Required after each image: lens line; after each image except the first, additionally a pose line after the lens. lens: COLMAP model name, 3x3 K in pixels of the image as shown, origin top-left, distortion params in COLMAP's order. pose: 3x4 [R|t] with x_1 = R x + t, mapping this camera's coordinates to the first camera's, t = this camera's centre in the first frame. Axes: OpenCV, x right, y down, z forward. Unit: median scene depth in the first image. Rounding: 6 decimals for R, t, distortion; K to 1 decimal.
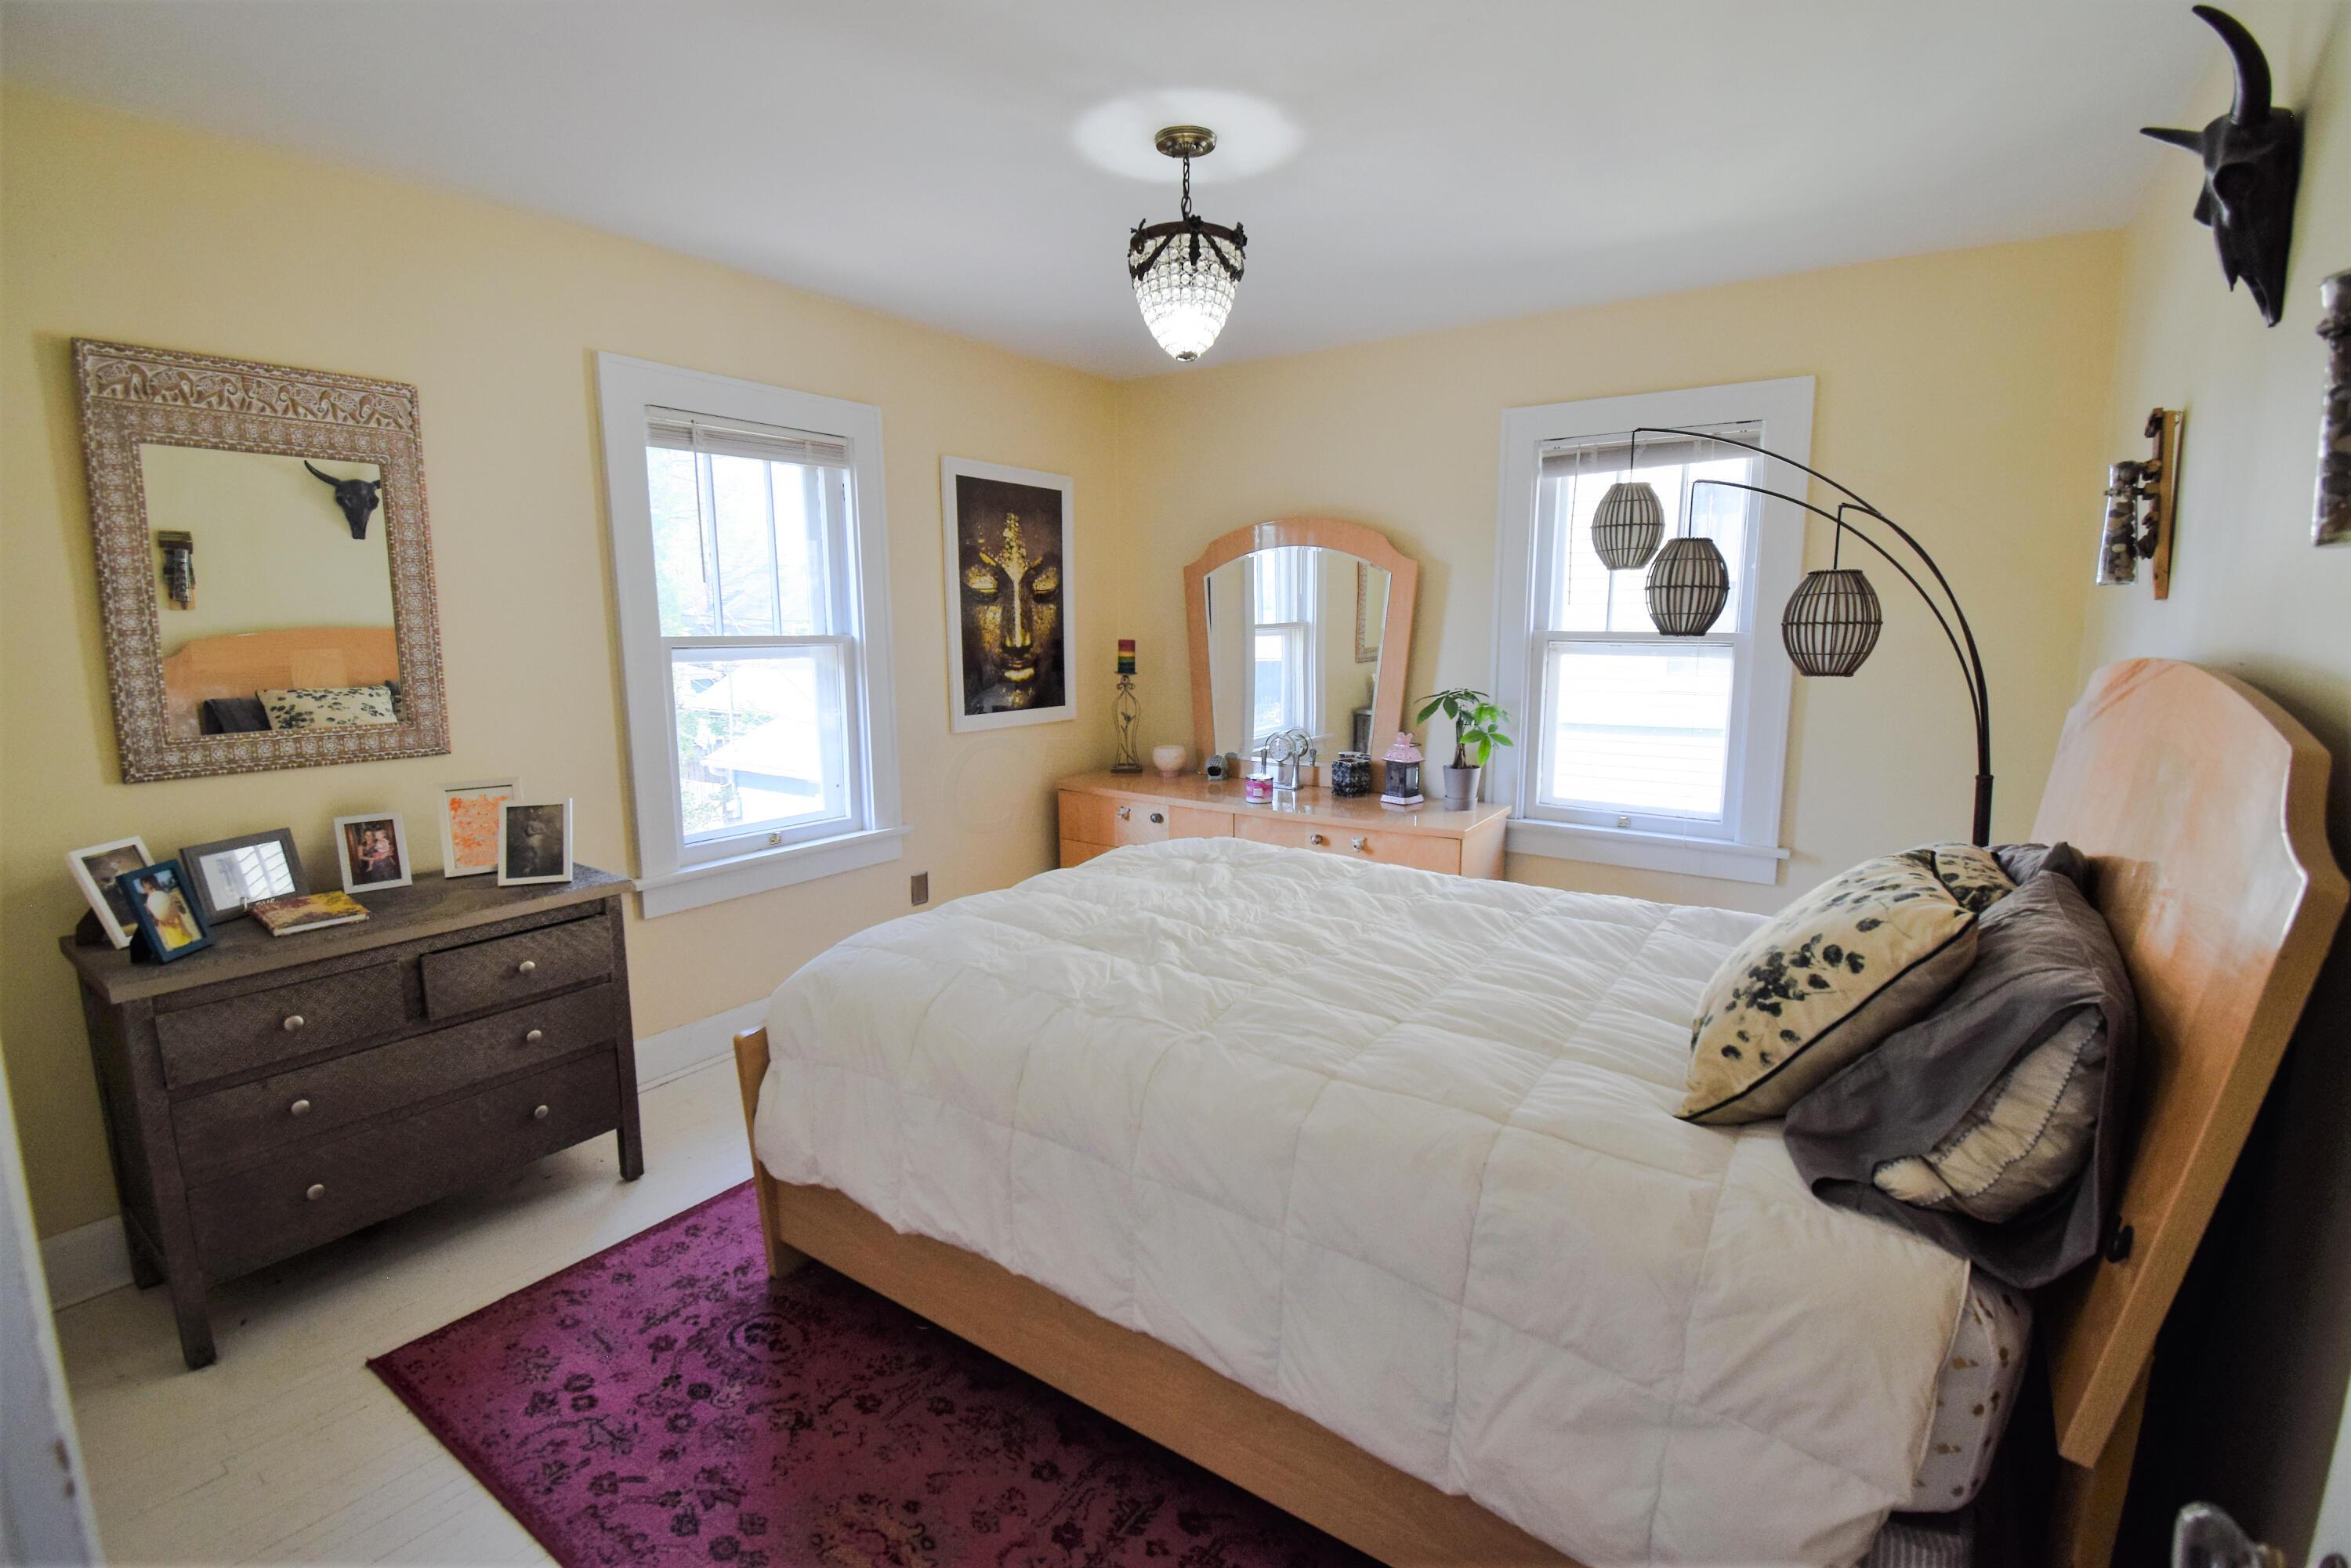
lens RADIAL K [[1024.3, 0, 1246.4], [0, 1024.3, 779.9], [0, 0, 1]] dist [0.002723, -0.008906]
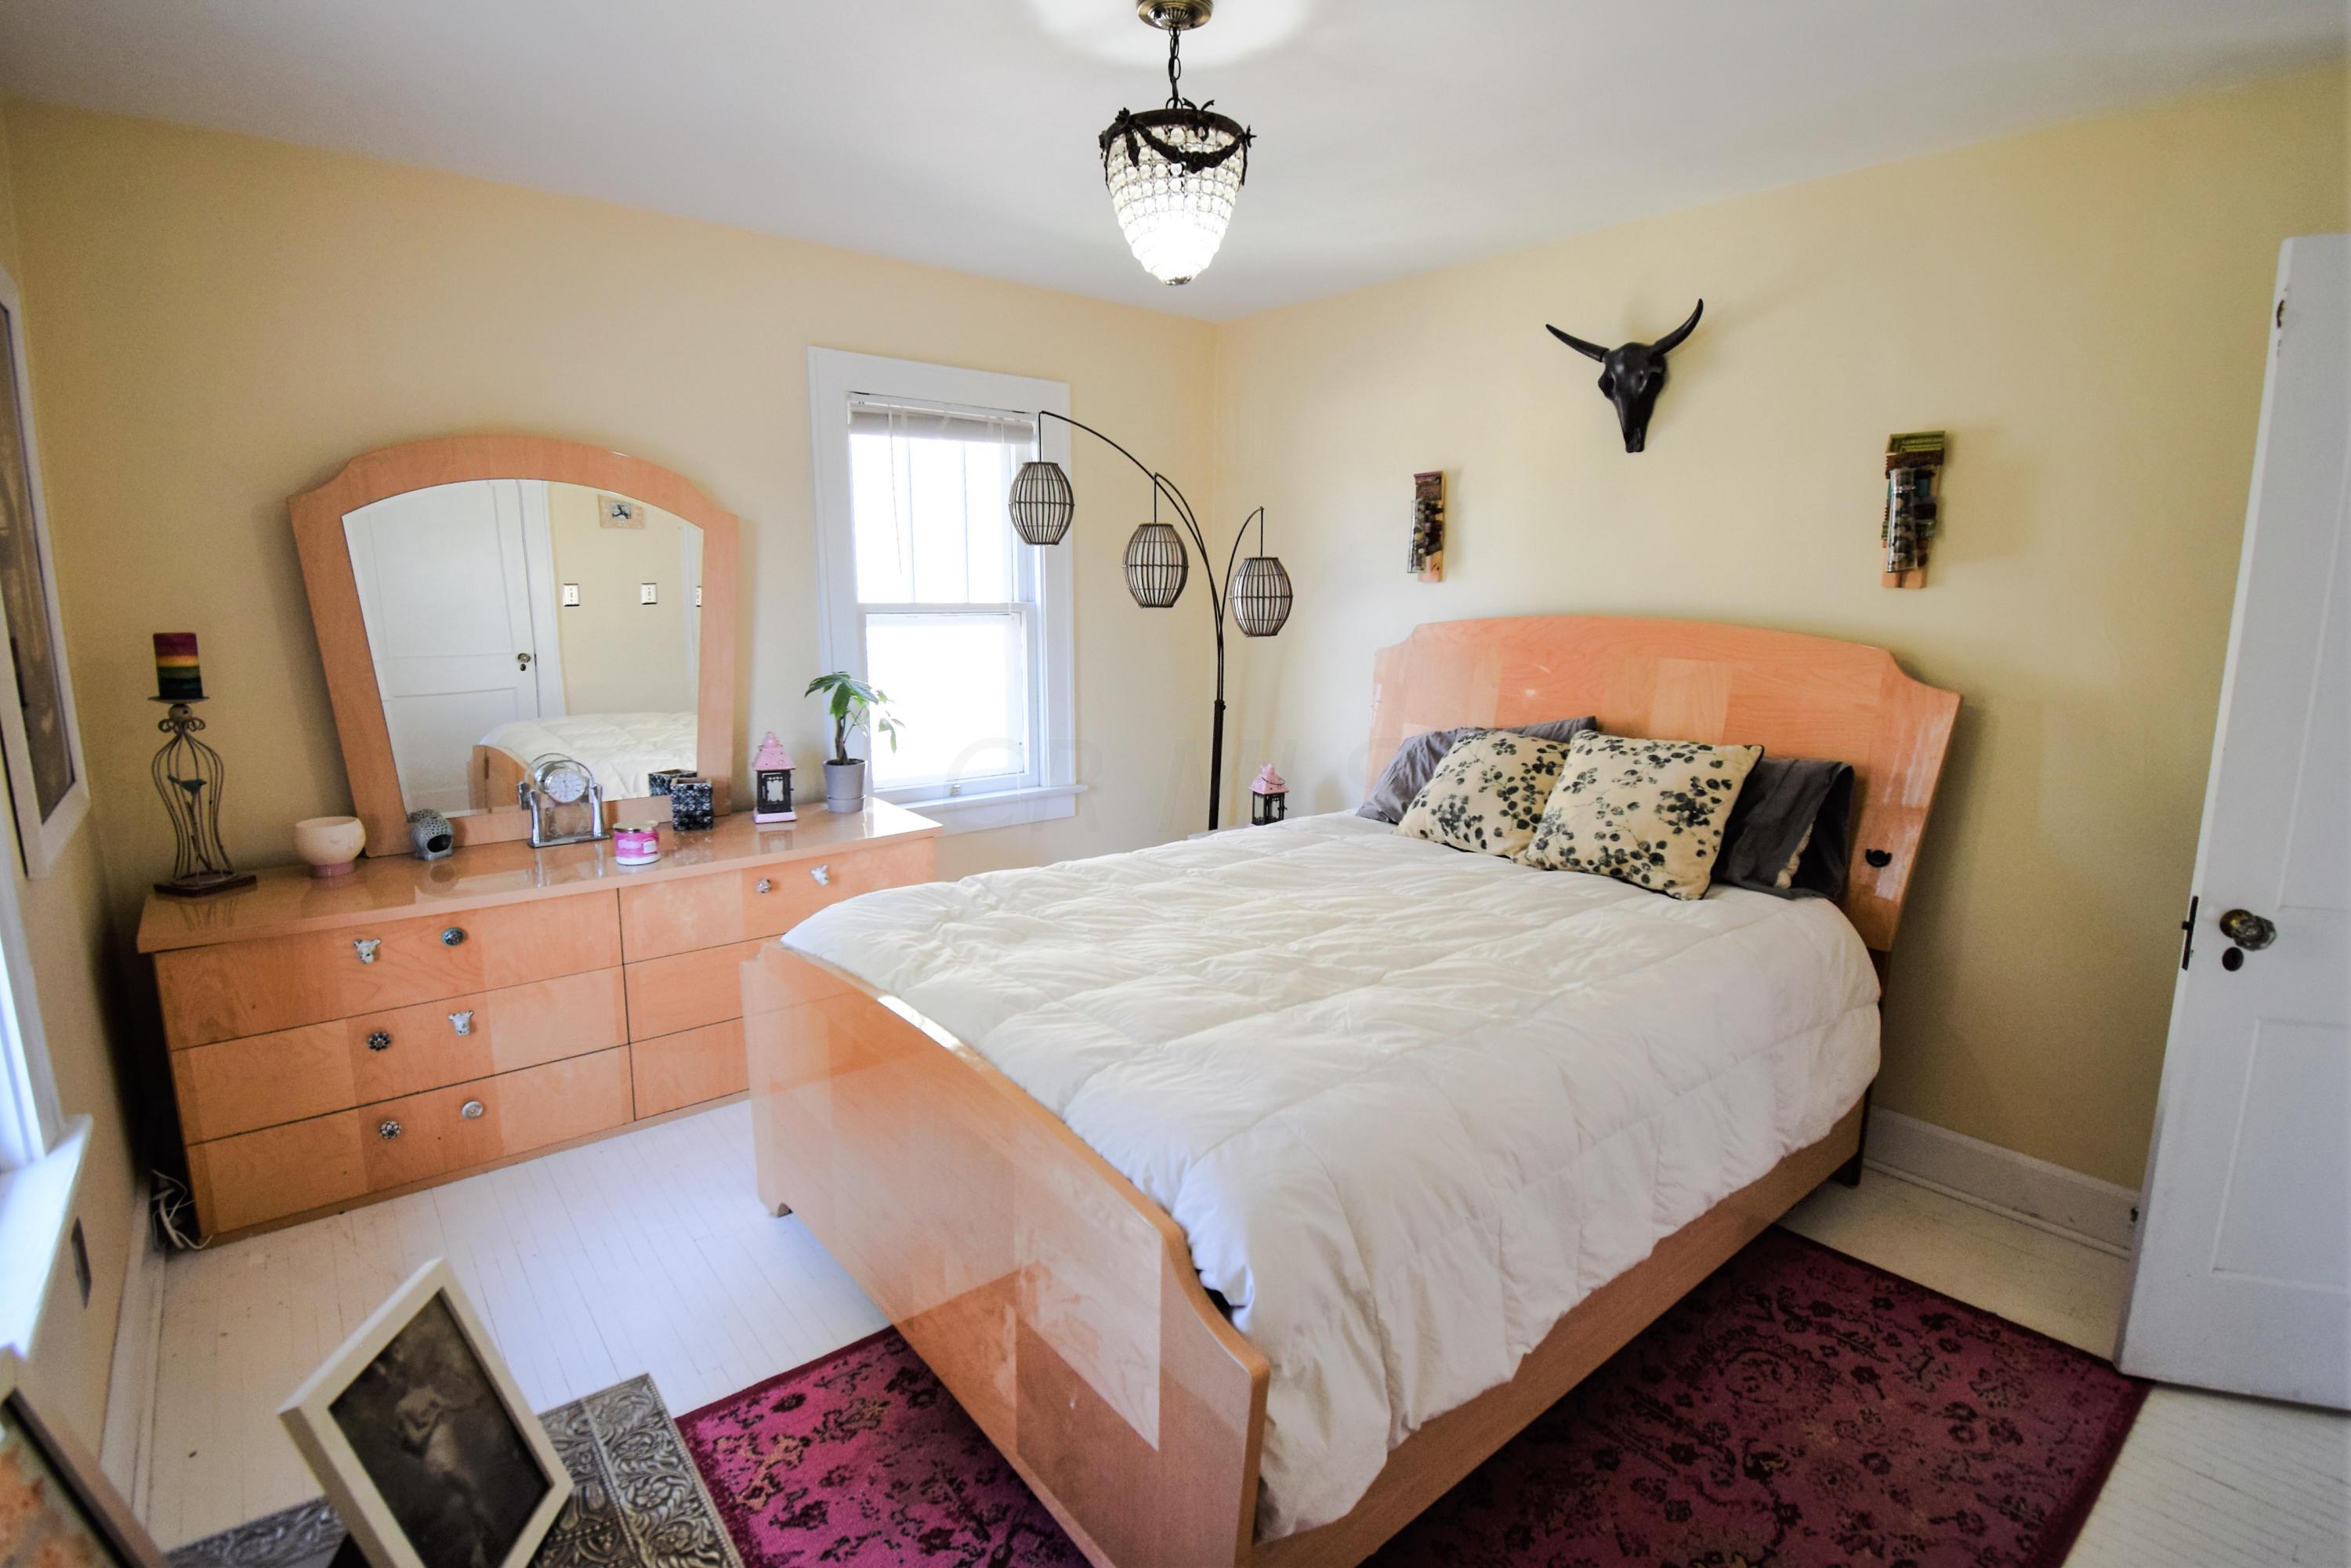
lens RADIAL K [[1038.2, 0, 1175.5], [0, 1038.2, 784.0], [0, 0, 1]] dist [0.019506, -0.026762]
pose [[0.337850, -0.175592, 0.924676, -0.910748], [0.139735, 0.980913, 0.135216, -0.133118], [-0.930769, 0.083527, 0.355938, 0.762526]]
